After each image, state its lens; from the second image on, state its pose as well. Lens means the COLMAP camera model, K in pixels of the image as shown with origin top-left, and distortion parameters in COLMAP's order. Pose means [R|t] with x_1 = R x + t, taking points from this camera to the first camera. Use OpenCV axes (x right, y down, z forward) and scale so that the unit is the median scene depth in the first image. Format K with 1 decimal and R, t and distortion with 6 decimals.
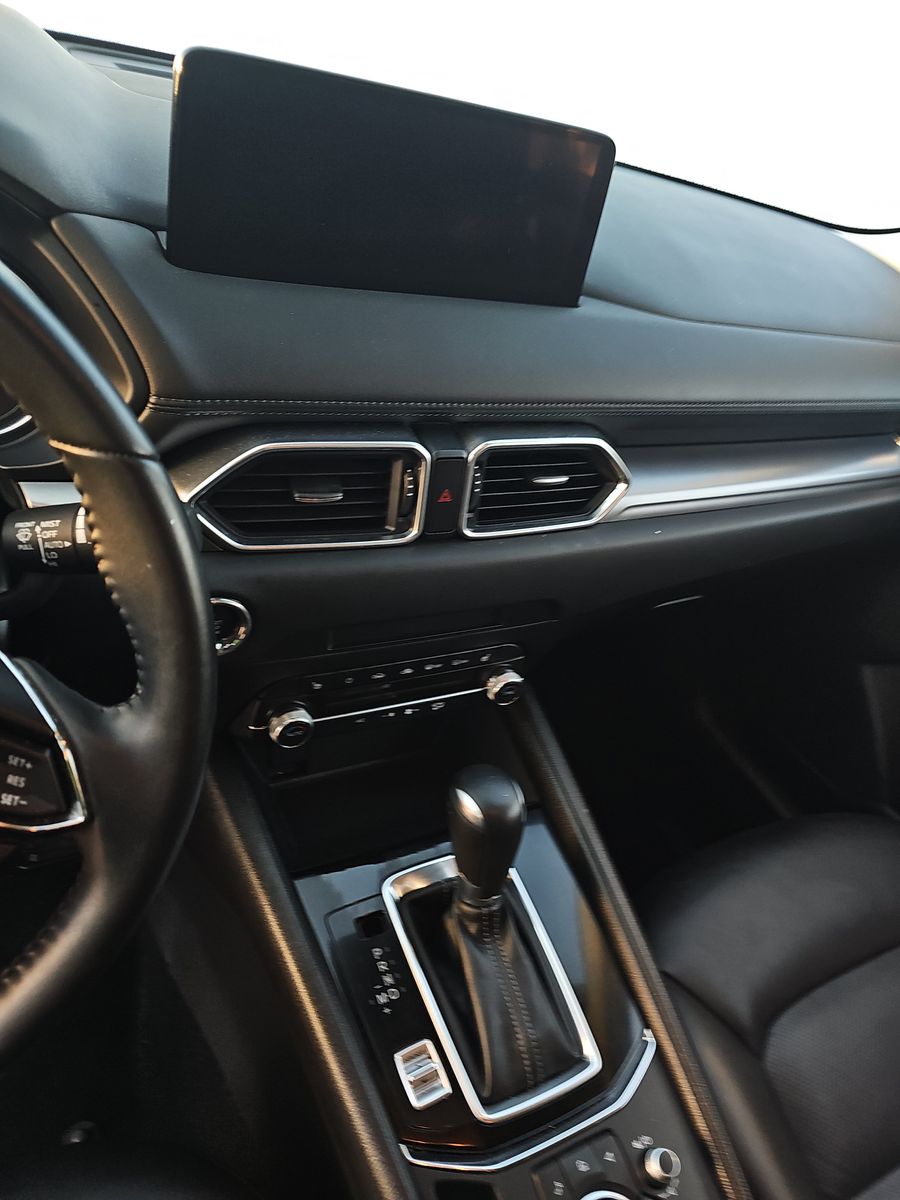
lens RADIAL K [[797.7, 0, 450.3], [0, 797.7, 601.7], [0, 0, 1]] dist [0.018079, -0.003546]
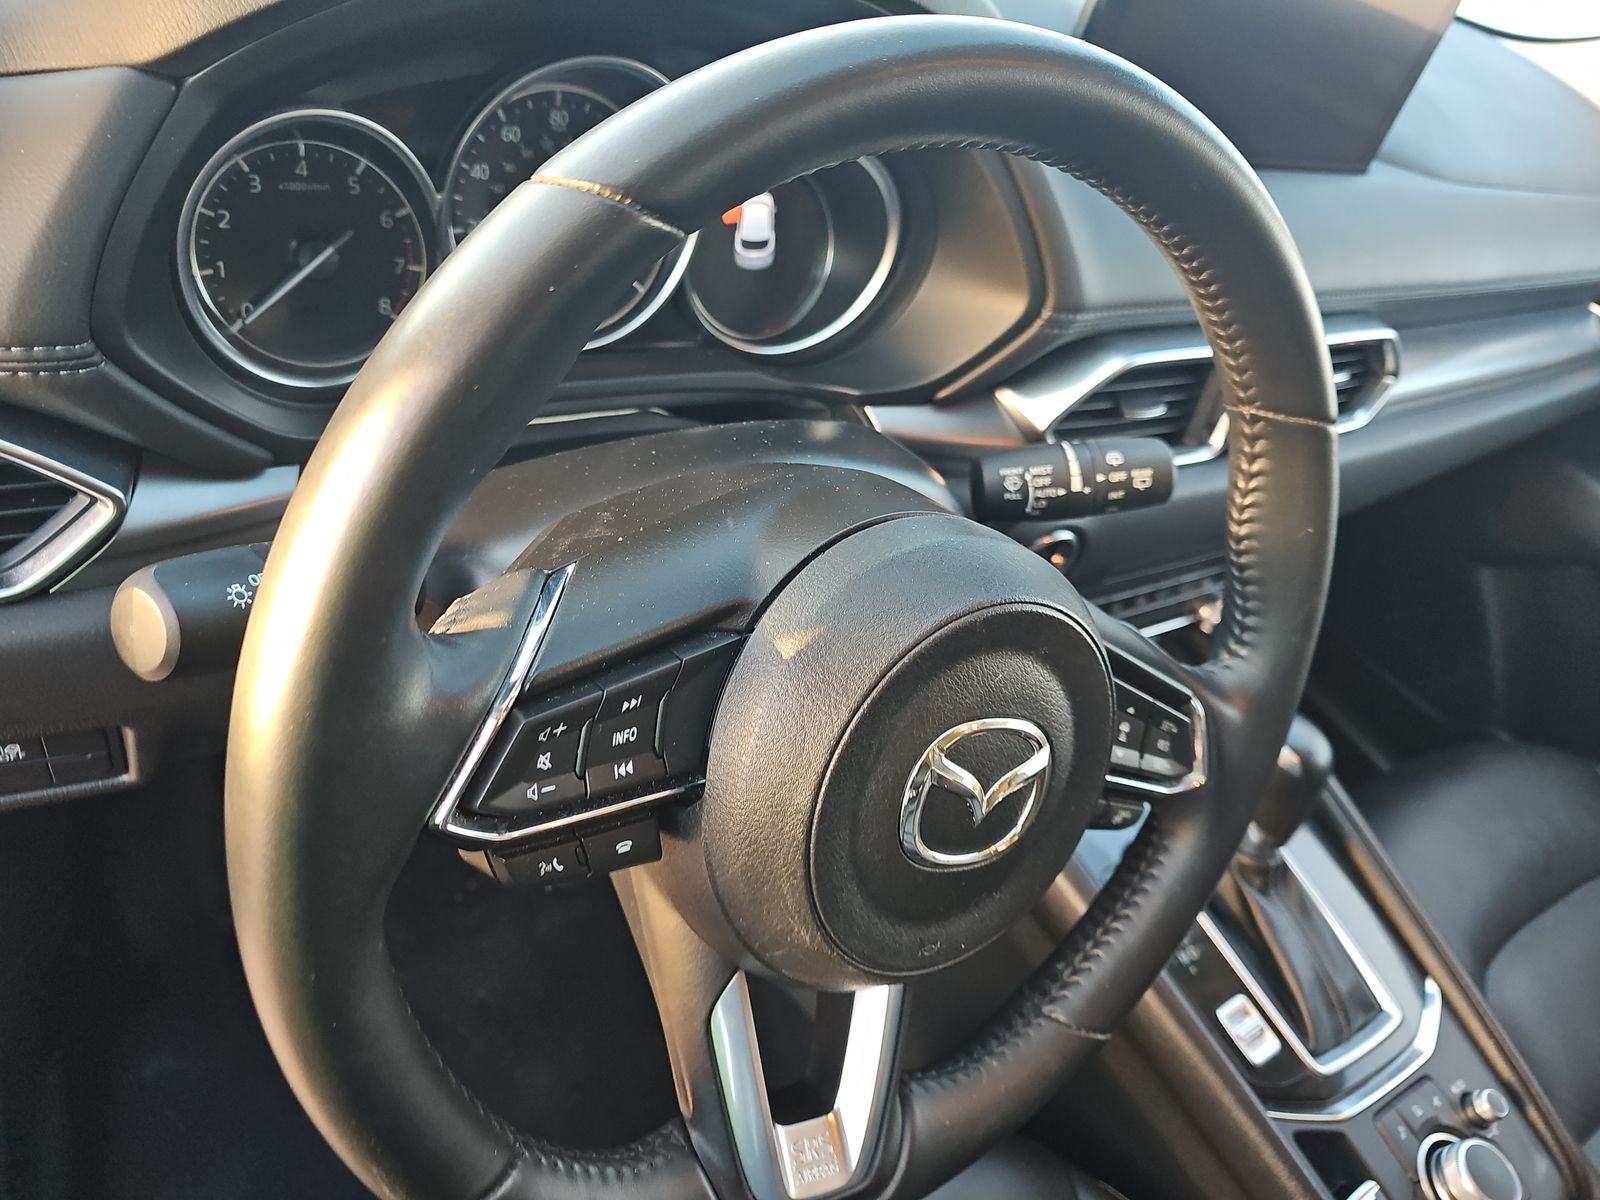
lens RADIAL K [[1063.6, 0, 798.3], [0, 1063.6, 586.0], [0, 0, 1]] dist [0.018079, -0.003546]
pose [[0.996789, -0.026232, 0.075650, -0.646346], [0.018444, 0.994628, 0.101856, -0.069831], [-0.077916, -0.100134, 0.991919, -0.155916]]
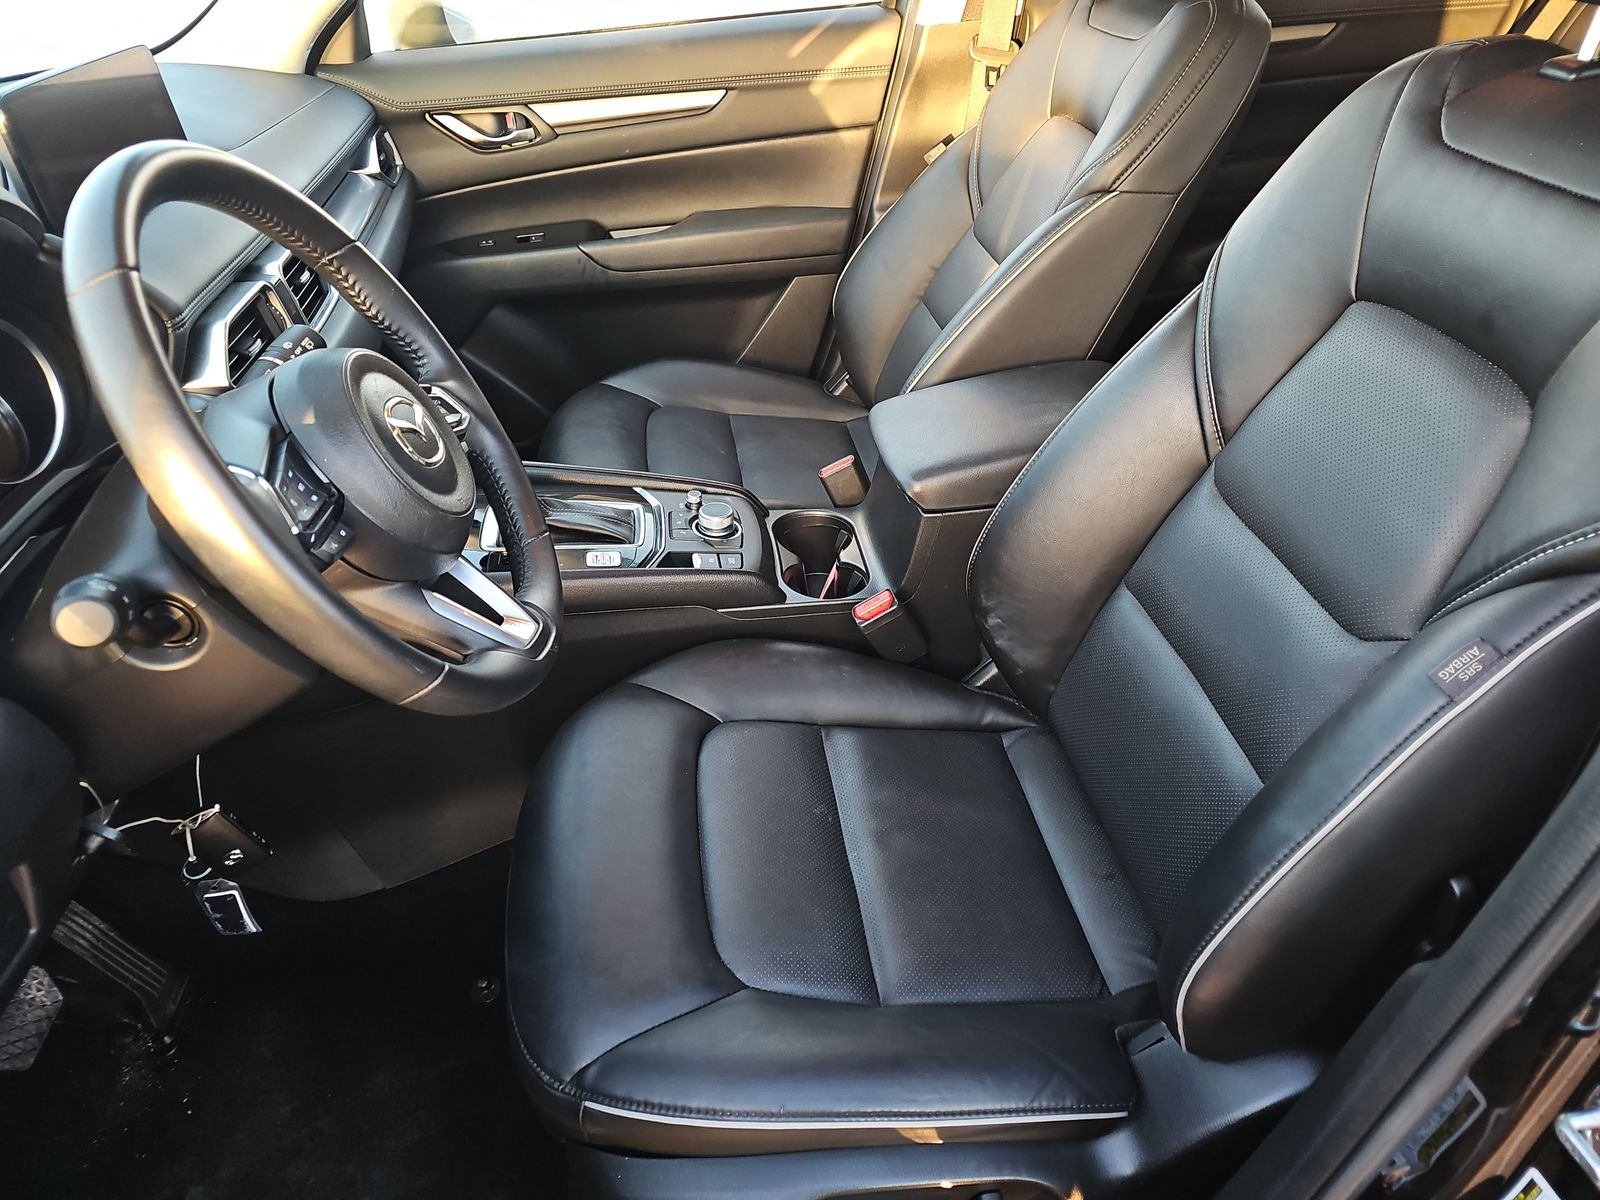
lens RADIAL K [[1063.6, 0, 798.4], [0, 1063.6, 607.6], [0, 0, 1]] dist [0.018079, -0.003546]
pose [[0.301199, -0.727034, 0.617009, -1.351156], [0.678423, 0.618088, 0.397126, 0.046341], [-0.670090, 0.298980, 0.679404, -0.740456]]
